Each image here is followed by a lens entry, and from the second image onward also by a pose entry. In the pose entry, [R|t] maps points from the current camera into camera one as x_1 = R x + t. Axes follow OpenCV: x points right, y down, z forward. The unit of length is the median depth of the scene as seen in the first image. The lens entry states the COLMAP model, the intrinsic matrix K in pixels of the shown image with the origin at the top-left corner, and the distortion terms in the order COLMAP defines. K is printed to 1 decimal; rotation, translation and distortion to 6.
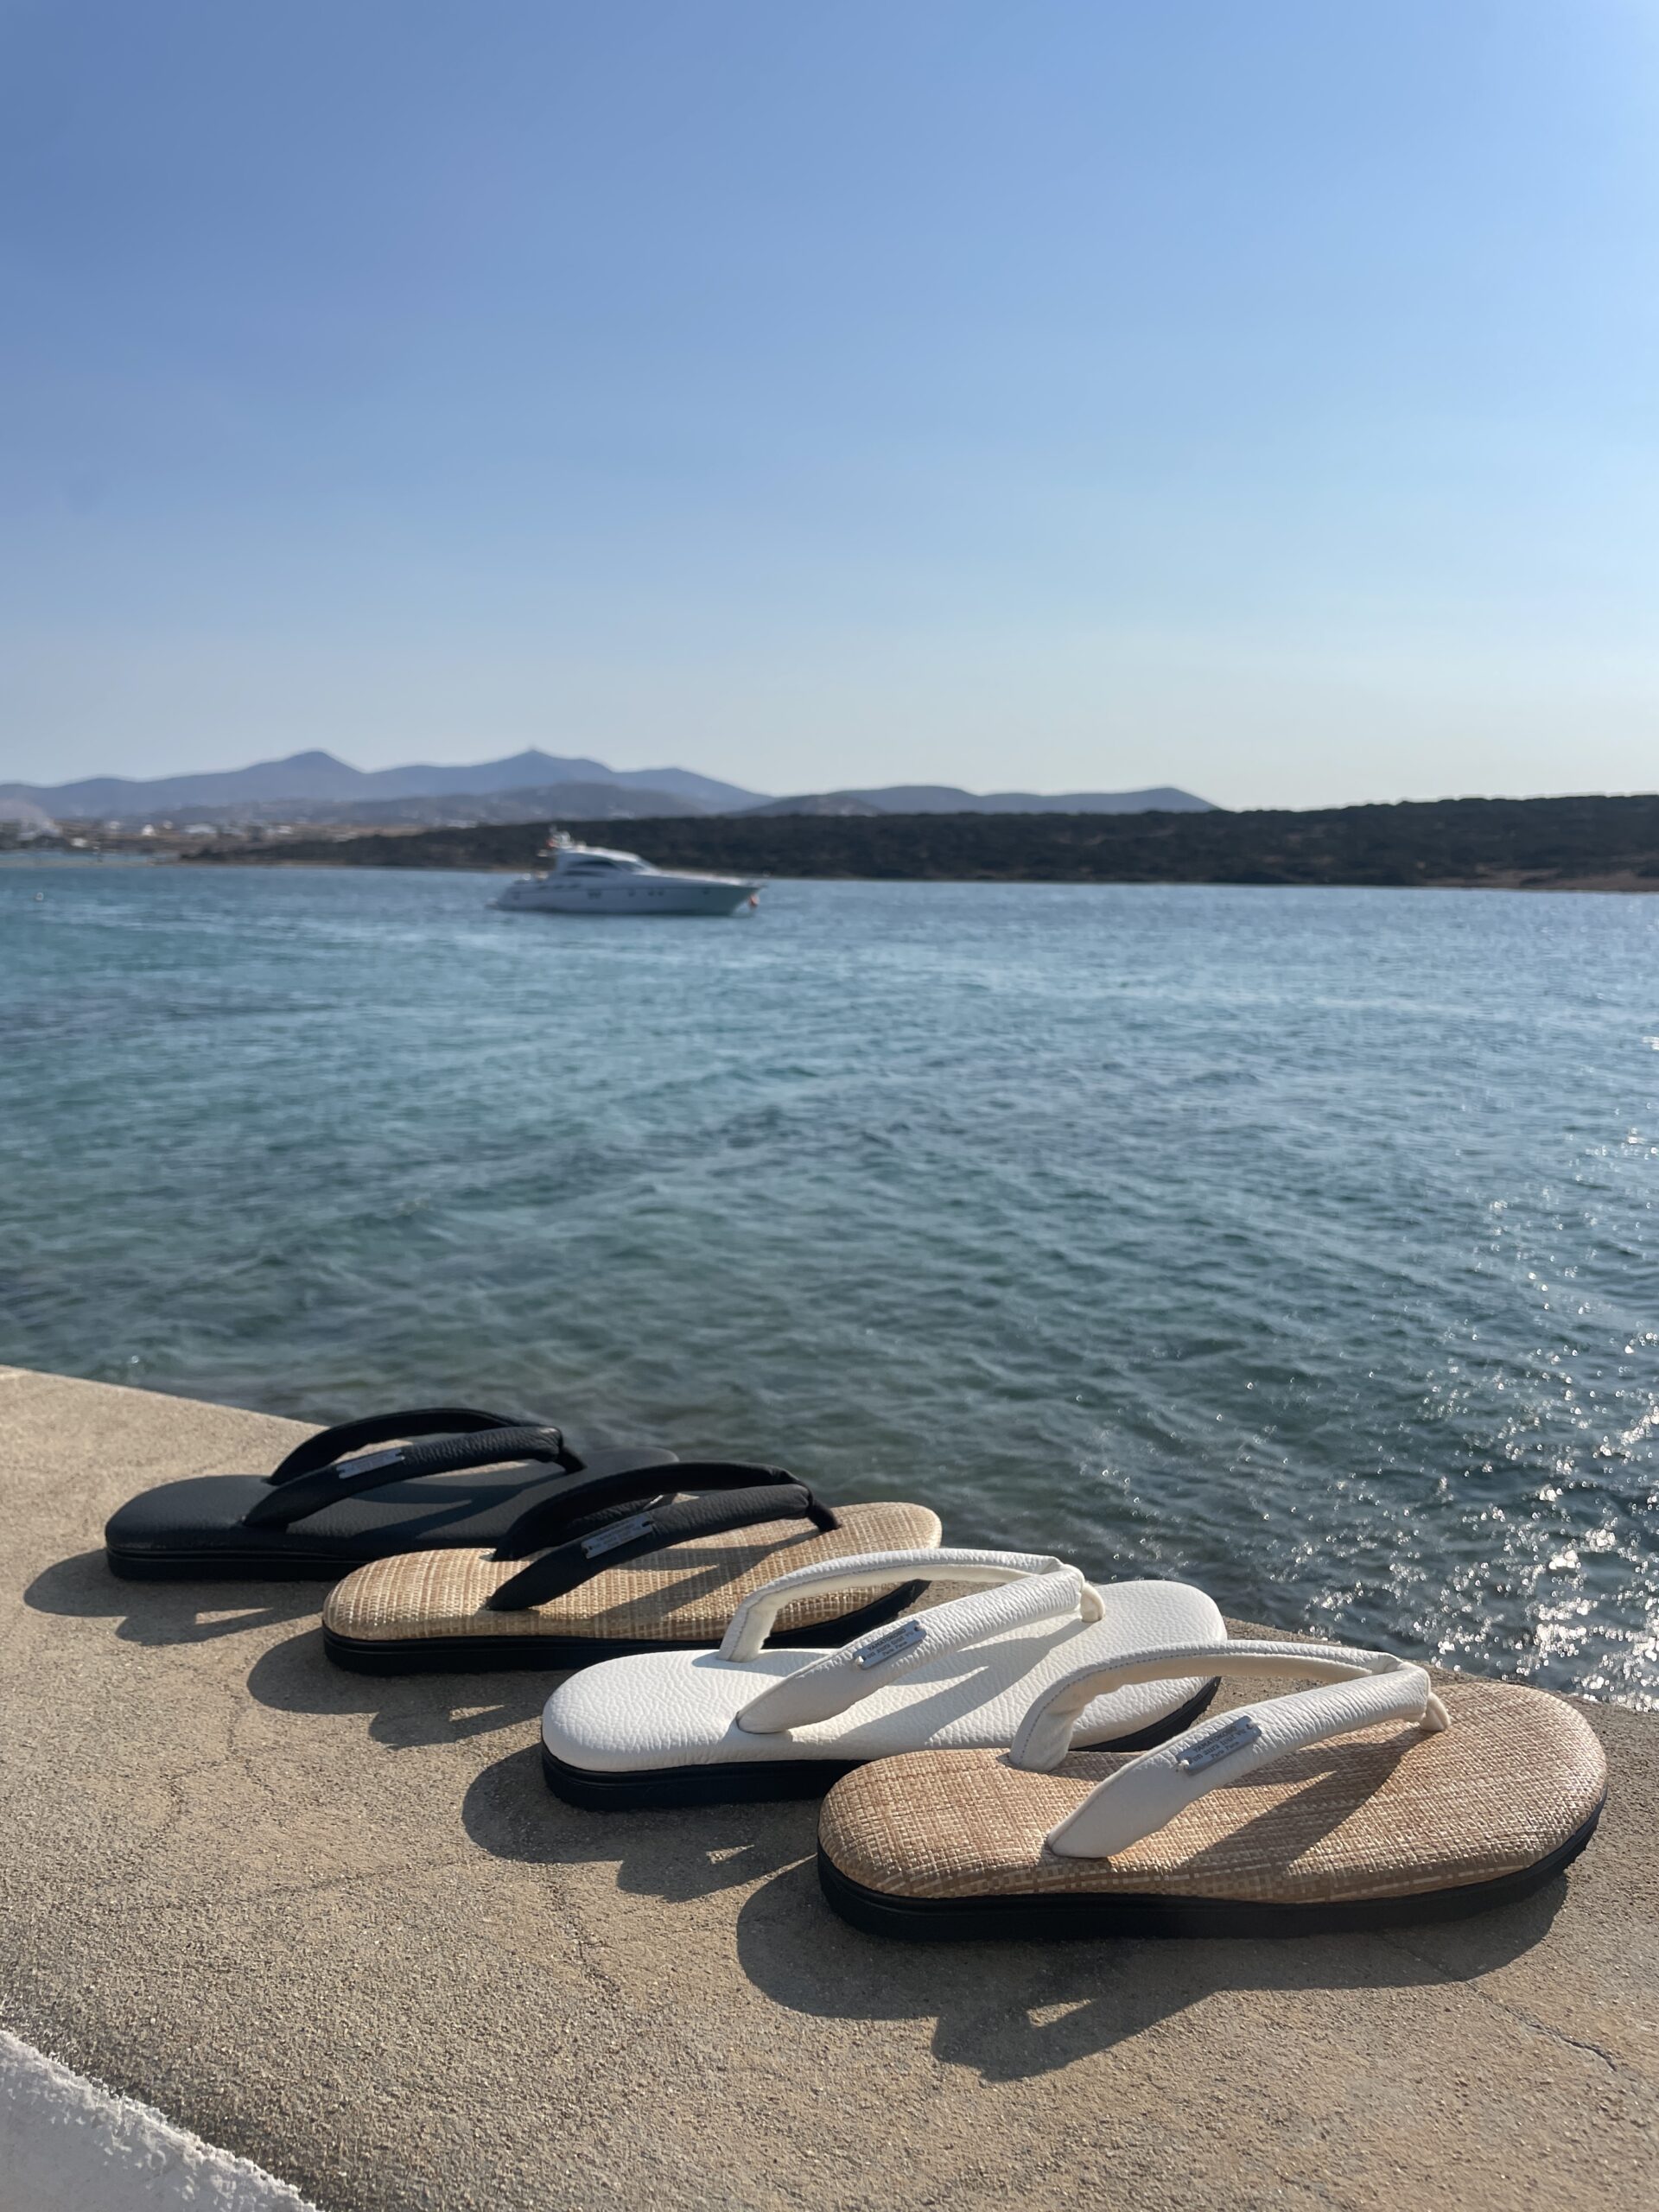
lens RADIAL K [[1690.7, 0, 835.9], [0, 1690.7, 1106.8], [0, 0, 1]] dist [0.078483, -0.114826]
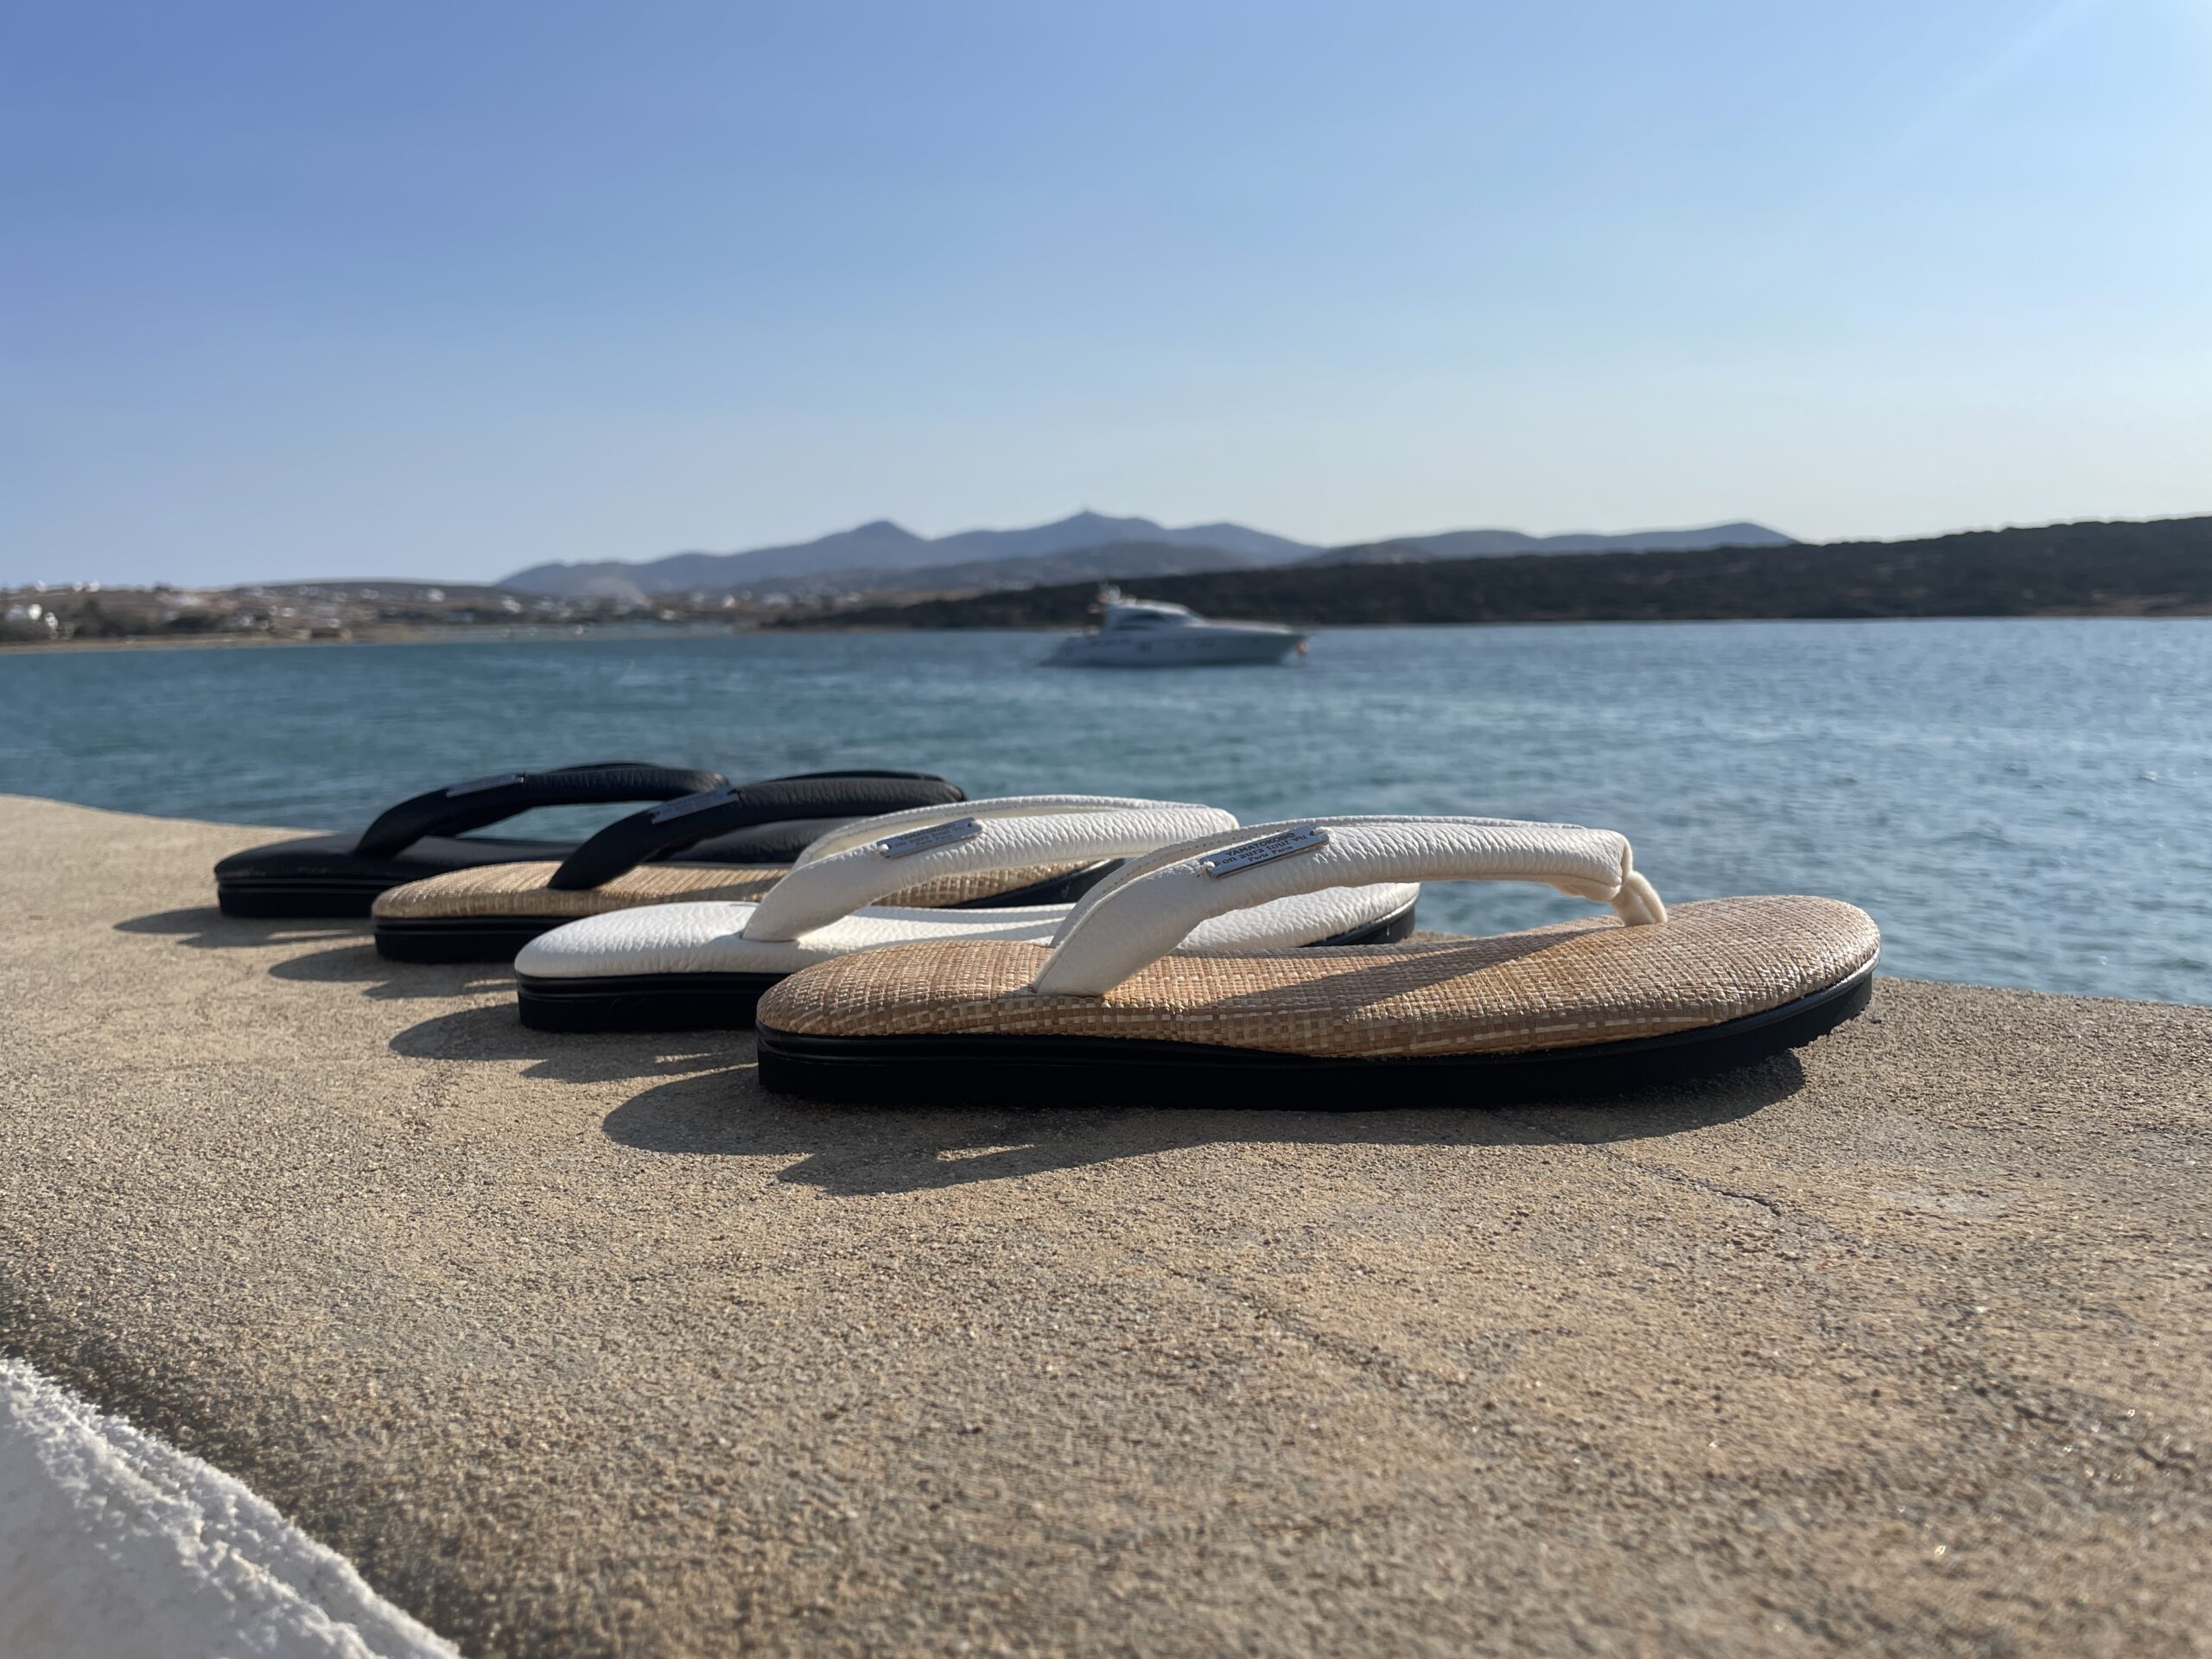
lens RADIAL K [[1697.0, 0, 1128.5], [0, 1697.0, 825.9], [0, 0, 1]] dist [0.083826, -0.130580]
pose [[0.987596, -0.005659, -0.156917, 0.227436], [0.001284, 0.999608, -0.027966, 0.312097], [0.157014, 0.027418, 0.987216, 0.234319]]
